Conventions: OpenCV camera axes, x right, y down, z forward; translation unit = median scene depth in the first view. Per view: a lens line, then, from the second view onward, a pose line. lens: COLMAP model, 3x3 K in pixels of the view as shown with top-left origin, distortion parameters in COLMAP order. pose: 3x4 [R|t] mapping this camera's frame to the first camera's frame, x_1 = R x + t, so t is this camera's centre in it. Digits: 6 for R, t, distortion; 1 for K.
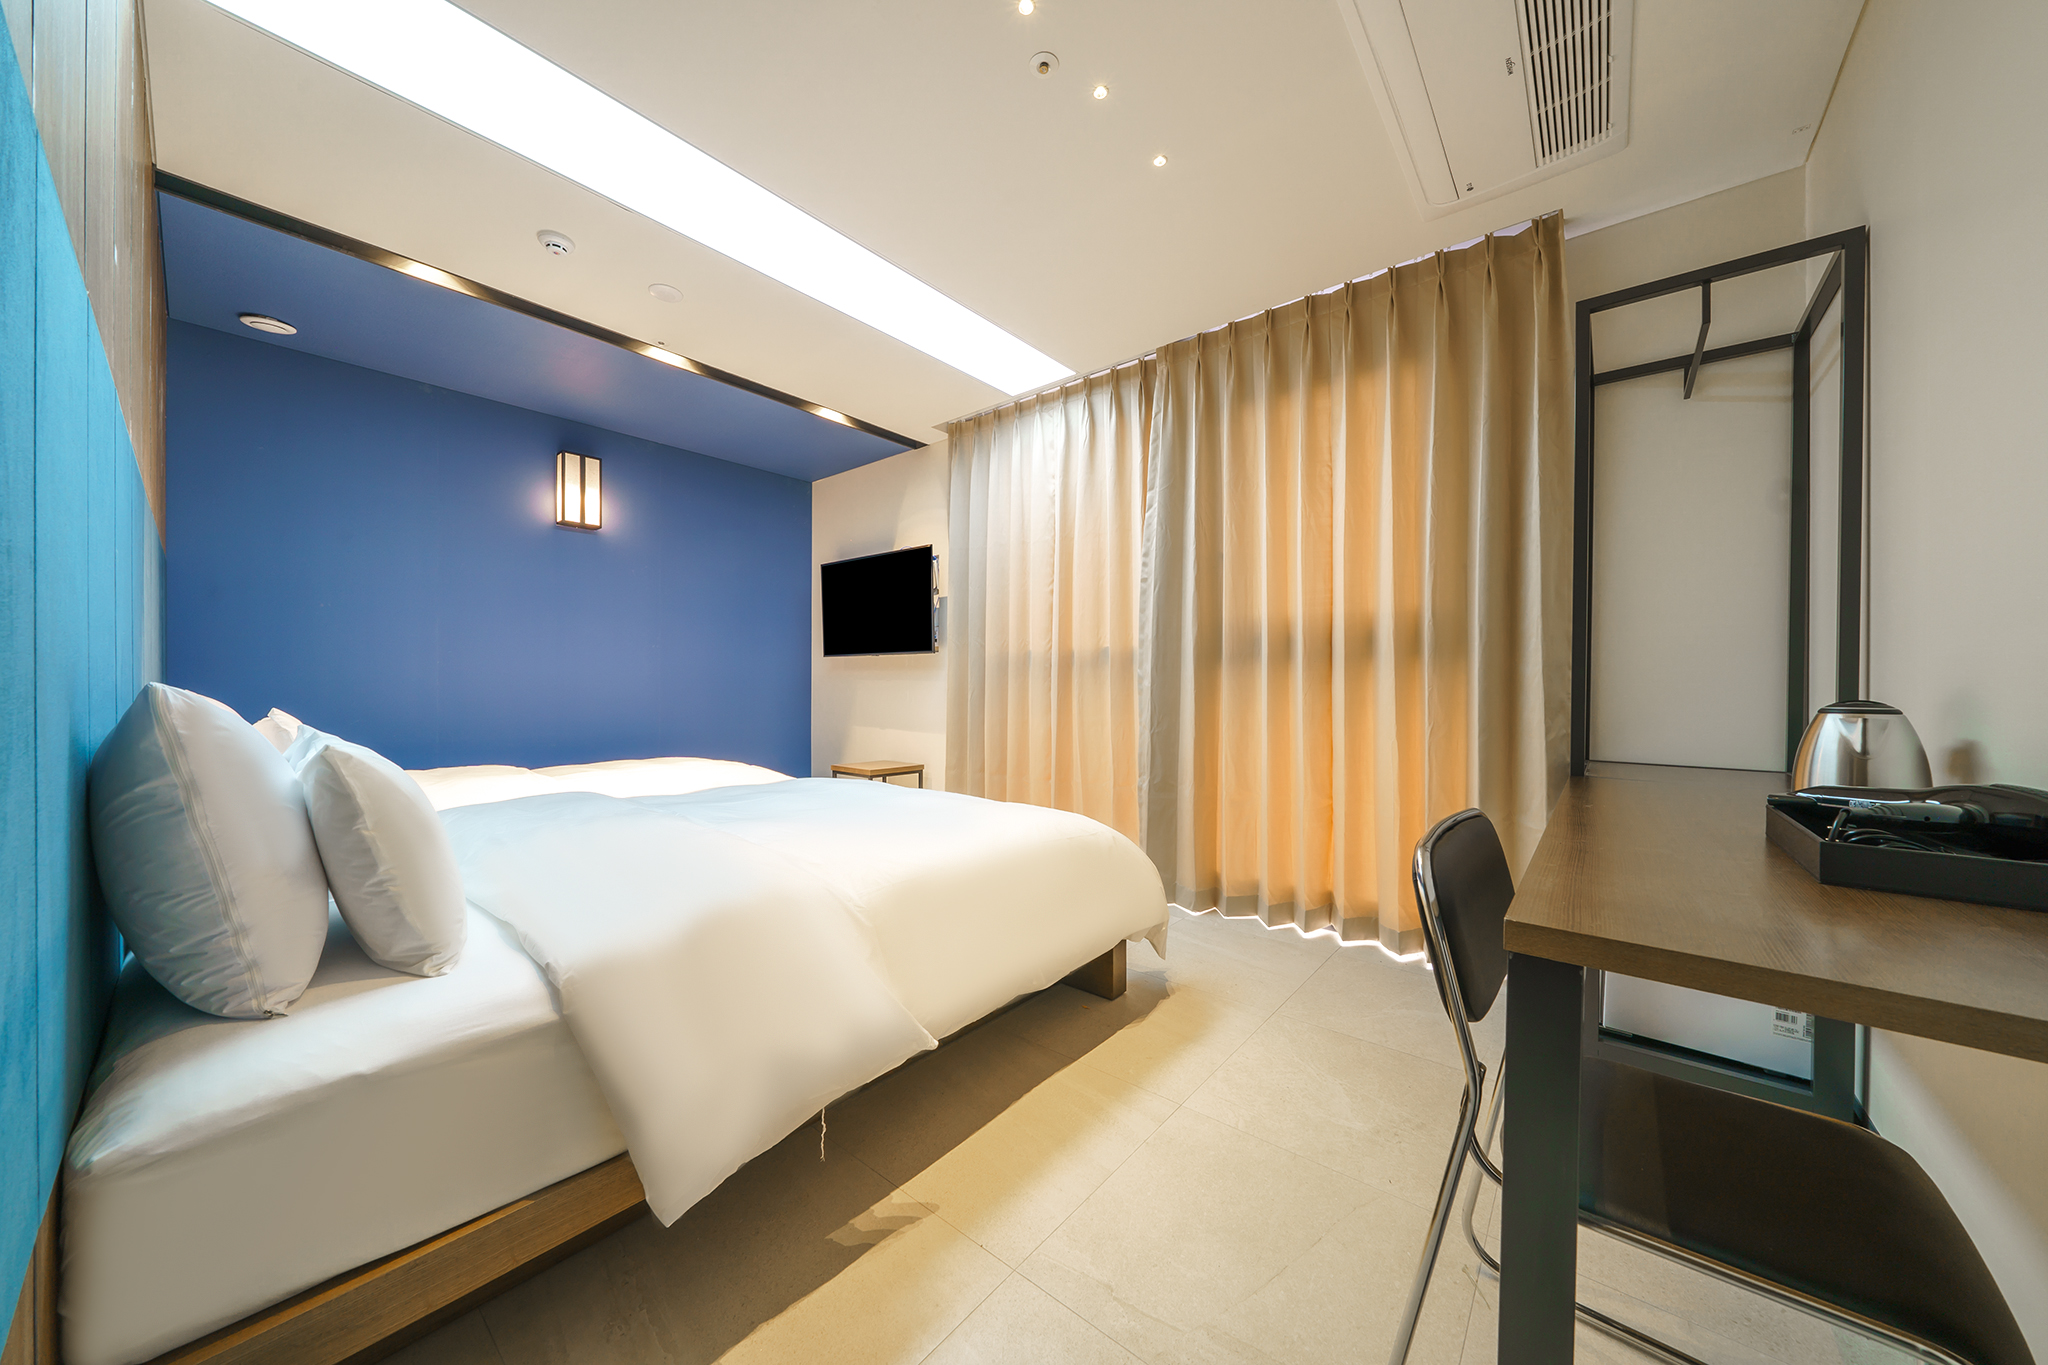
lens RADIAL K [[693.2, 0, 1020.3], [0, 693.2, 690.1], [0, 0, 1]] dist [-0.012054, -0.000099]
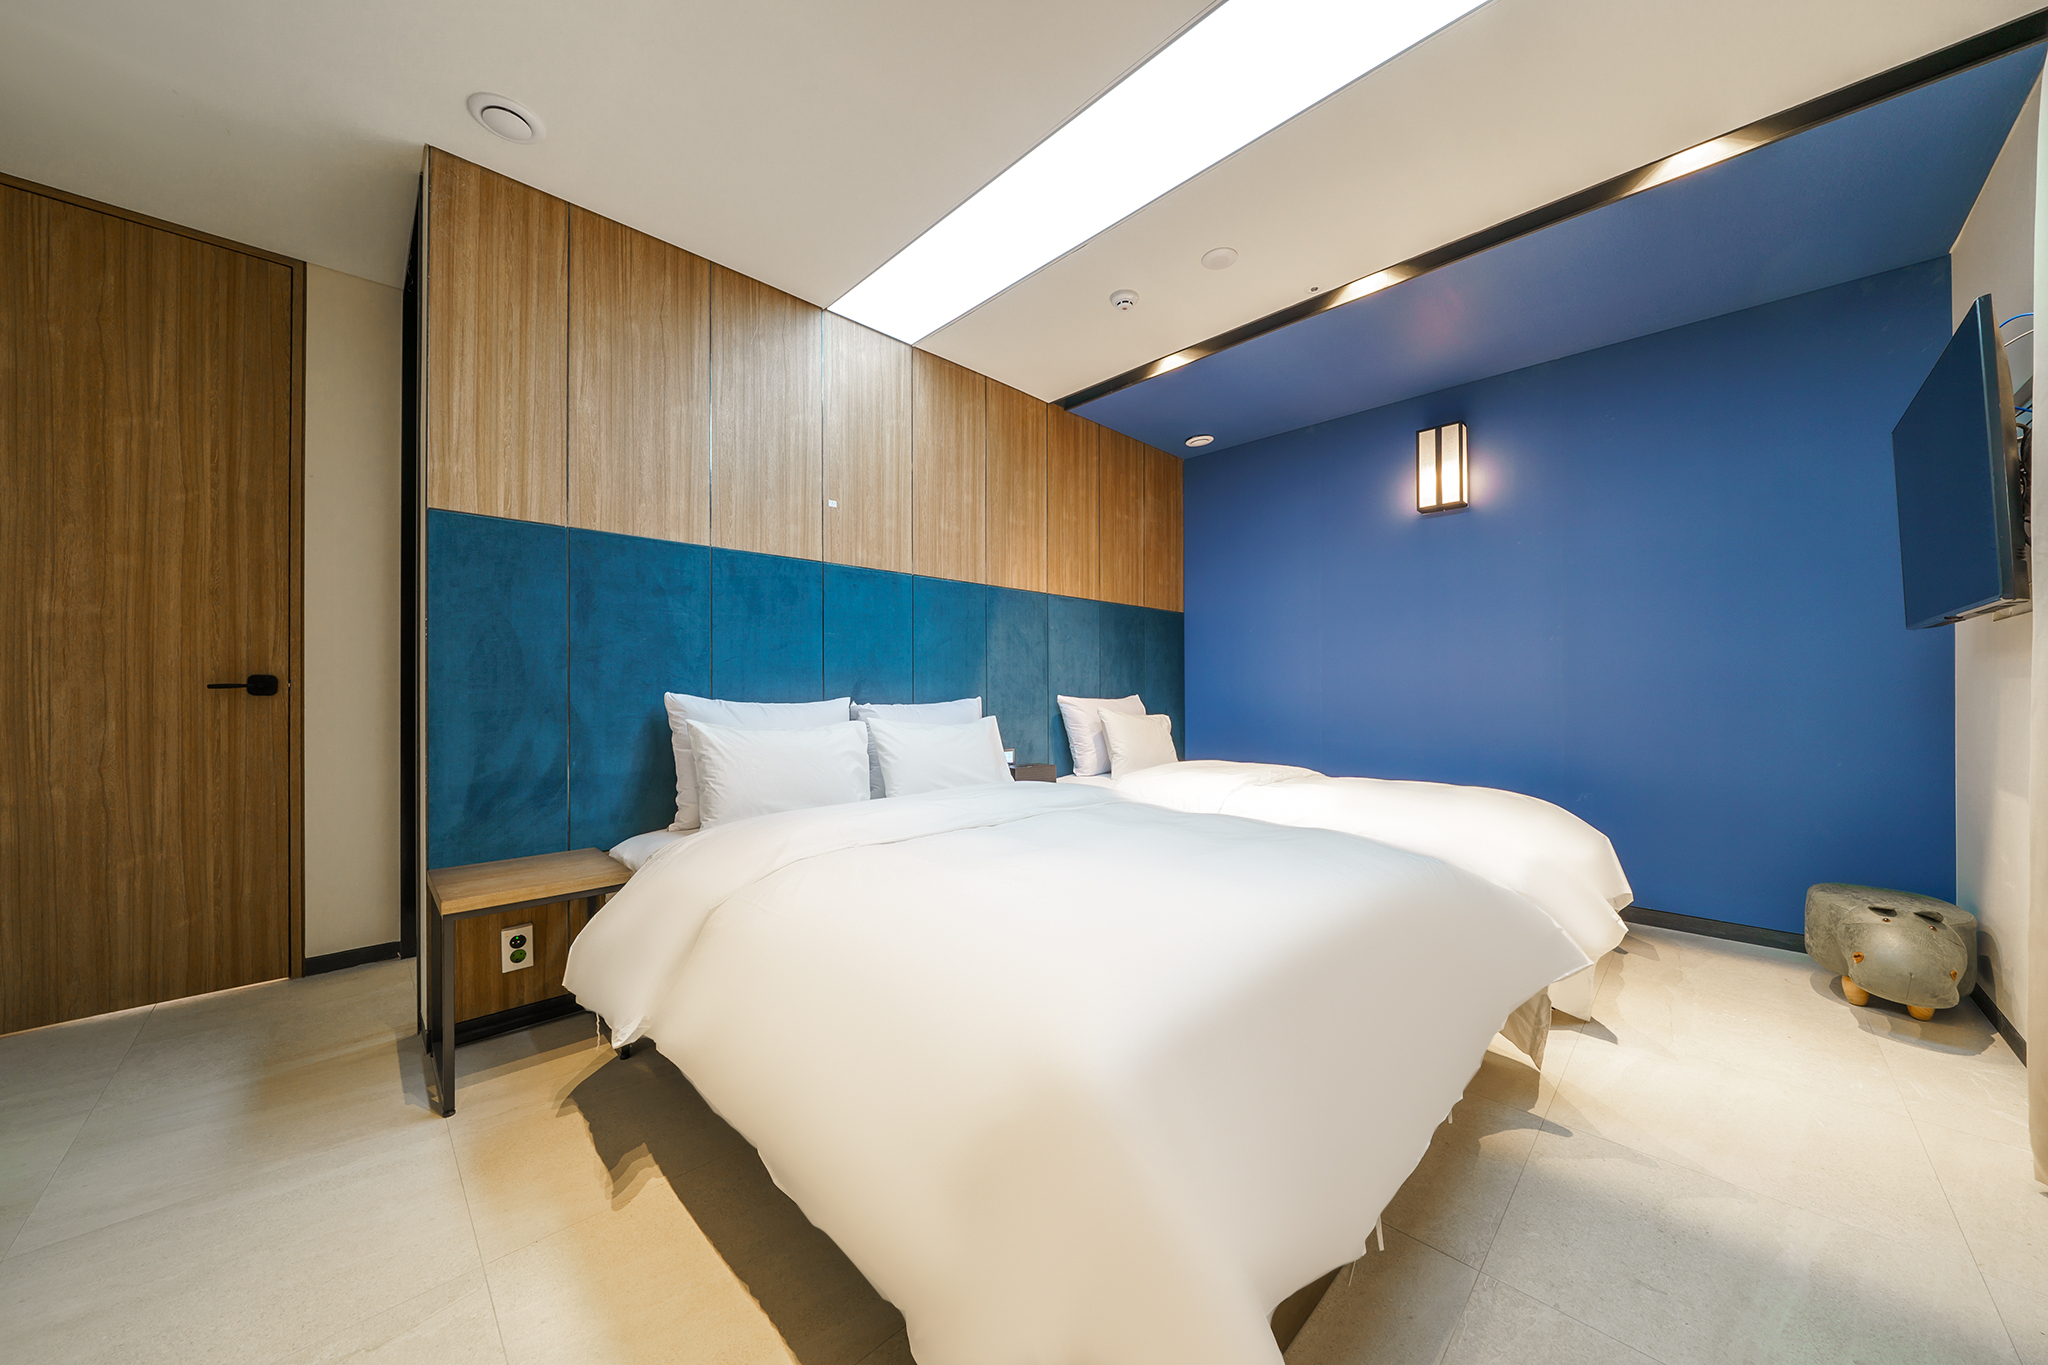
lens RADIAL K [[693.2, 0, 1020.3], [0, 693.2, 690.1], [0, 0, 1]] dist [-0.012054, -0.000099]
pose [[-0.097588, -0.008865, -0.995187, 0.273973], [-0.008369, 0.999932, -0.008087, 0.001515], [0.995192, 0.007540, -0.097655, 0.564596]]
